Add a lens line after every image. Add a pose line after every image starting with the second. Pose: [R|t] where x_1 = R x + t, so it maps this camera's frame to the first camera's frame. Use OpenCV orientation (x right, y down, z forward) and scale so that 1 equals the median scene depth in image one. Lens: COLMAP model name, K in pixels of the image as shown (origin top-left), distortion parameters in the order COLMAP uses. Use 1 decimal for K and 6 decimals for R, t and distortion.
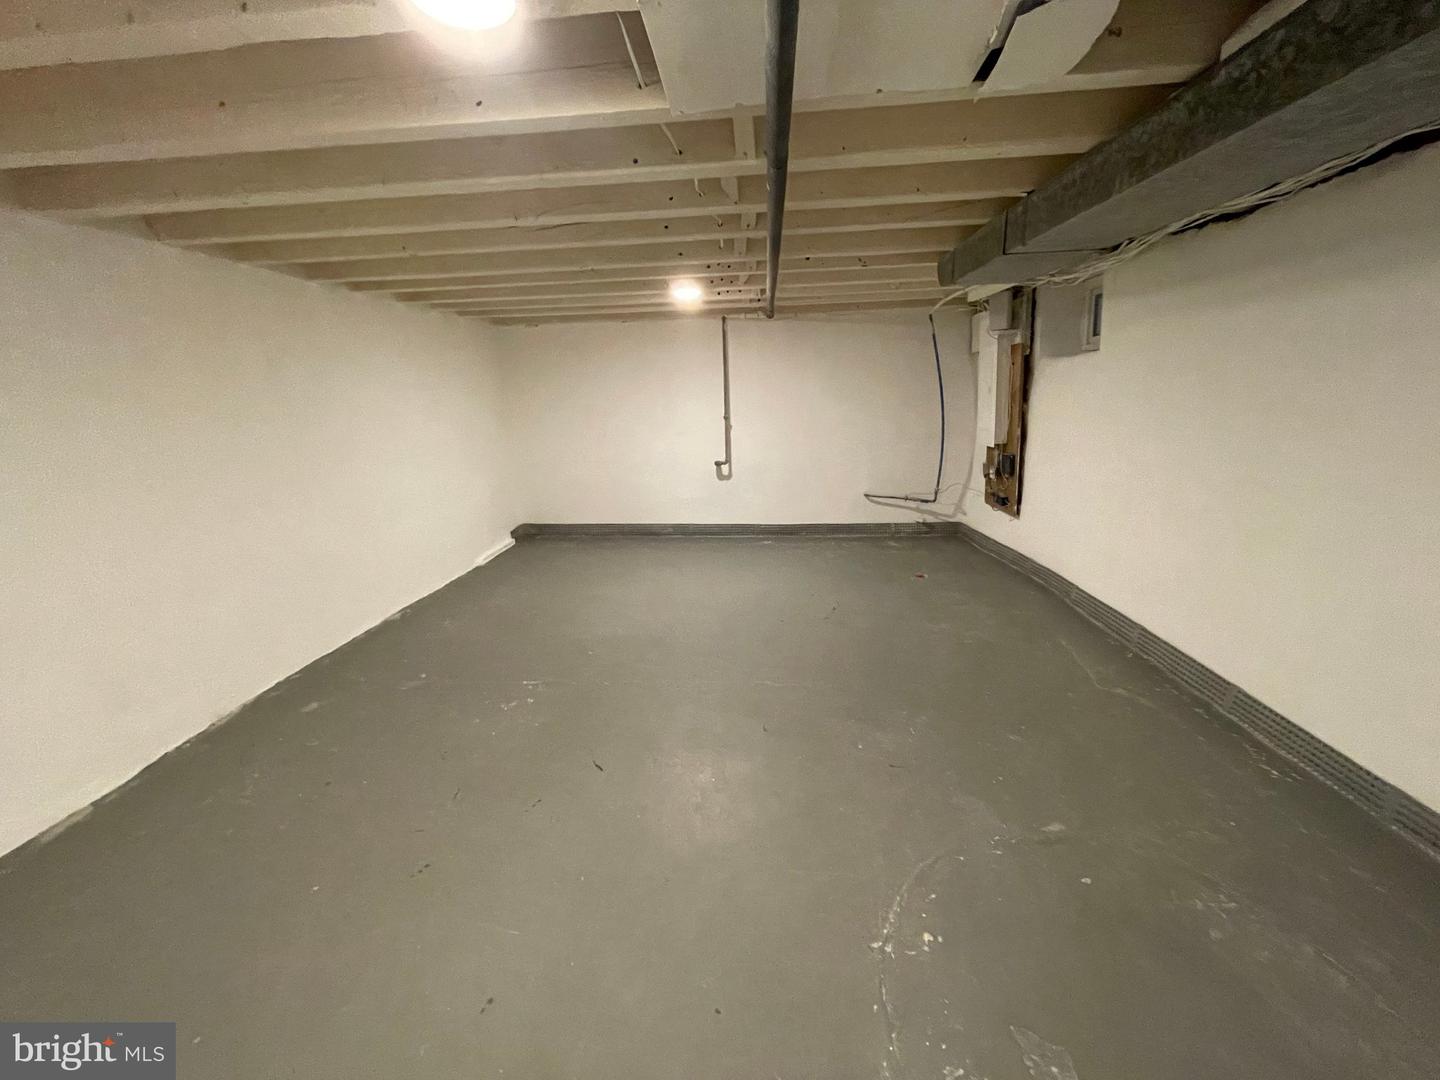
lens RADIAL K [[586.9, 0, 720.0], [0, 586.9, 540.0], [0, 0, 1]] dist [-0.010913, -0.000002]
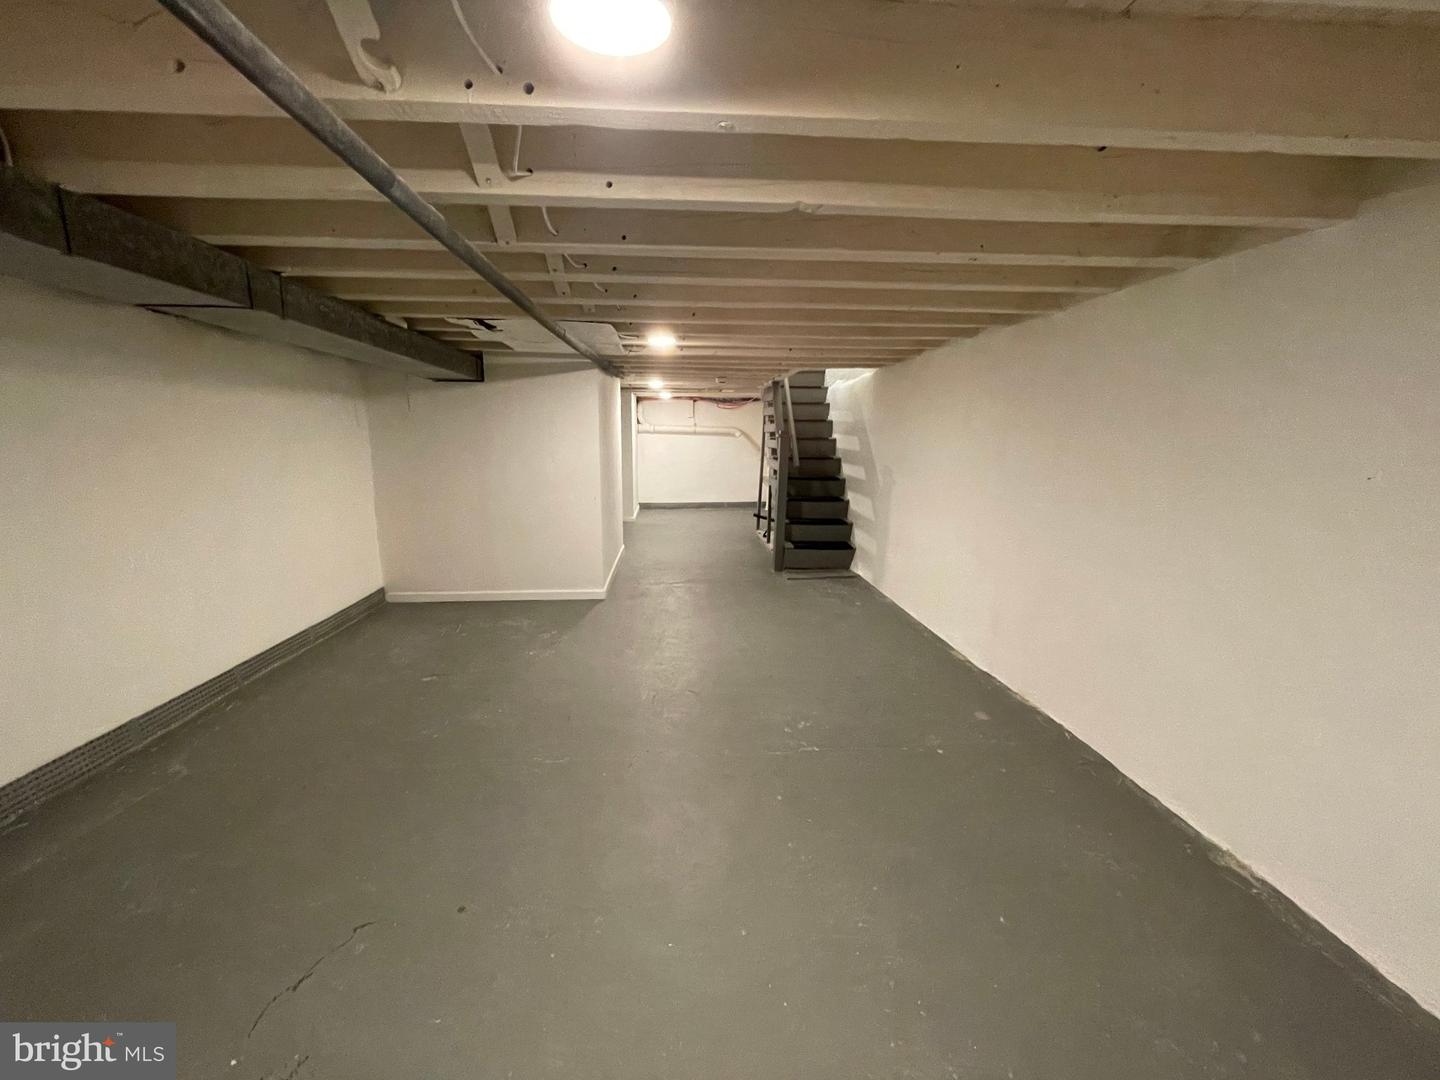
lens RADIAL K [[586.3, 0, 720.0], [0, 586.3, 540.0], [0, 0, 1]] dist [-0.001733, -0.000353]
pose [[-0.991605, 0.030826, -0.125577, -0.083027], [-0.022987, 0.913673, 0.405799, -0.498812], [0.127246, 0.405279, -0.905294, 1.967744]]
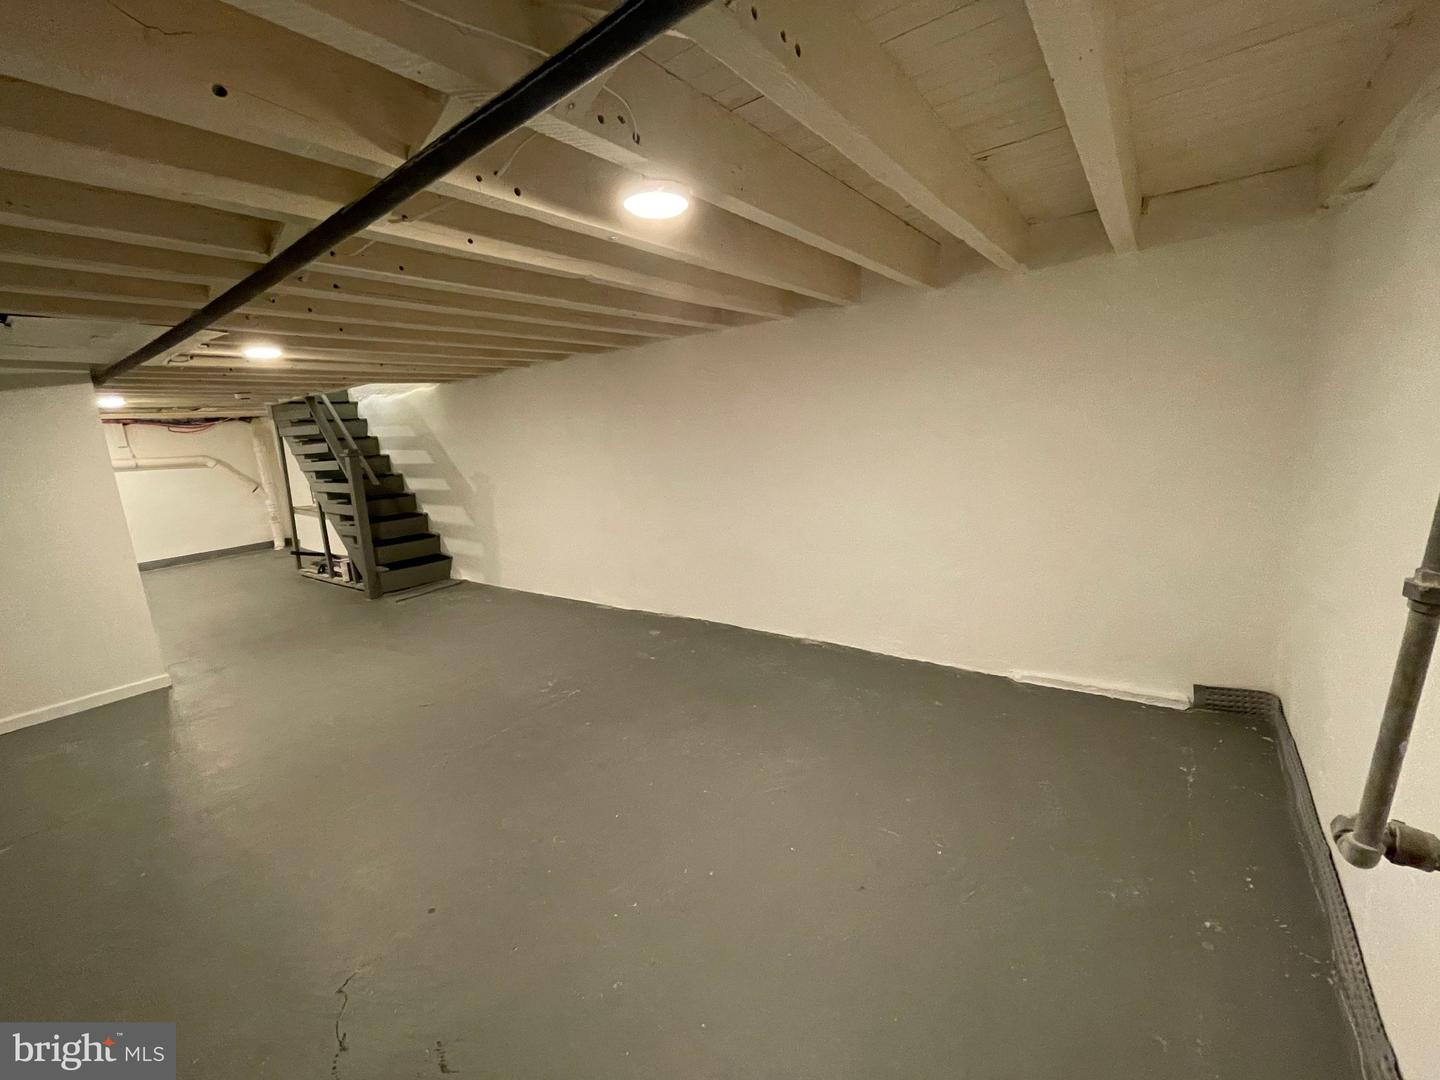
lens RADIAL K [[586.9, 0, 720.0], [0, 586.9, 540.0], [0, 0, 1]] dist [-0.010913, -0.000002]
pose [[-0.539439, 0.205823, -0.816482, 0.468002], [-0.126838, 0.938738, 0.320442, -0.507230], [0.832417, 0.276420, -0.480285, 1.986194]]
